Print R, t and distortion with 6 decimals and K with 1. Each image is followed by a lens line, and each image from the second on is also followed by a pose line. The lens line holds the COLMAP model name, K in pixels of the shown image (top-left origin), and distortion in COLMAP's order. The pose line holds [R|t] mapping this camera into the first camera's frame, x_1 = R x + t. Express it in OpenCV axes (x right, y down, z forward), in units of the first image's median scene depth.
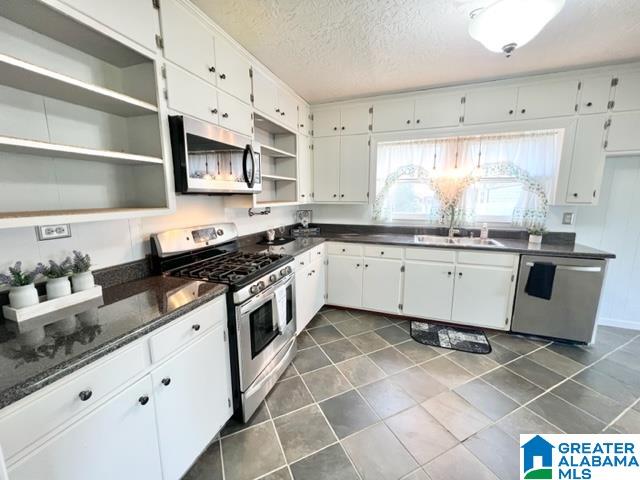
lens RADIAL K [[255.1, 0, 319.4], [0, 255.1, 238.5], [0, 0, 1]] dist [-0.001947, 0.000183]
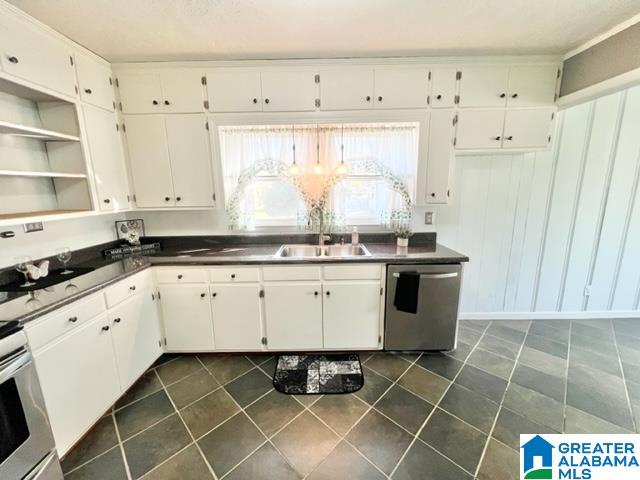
lens RADIAL K [[255.1, 0, 319.4], [0, 255.1, 238.5], [0, 0, 1]] dist [-0.001947, 0.000183]
pose [[0.940210, -0.076428, 0.331910, 0.251458], [0.069432, 0.997044, 0.032905, -0.061410], [-0.333444, -0.007892, 0.942737, 0.221274]]
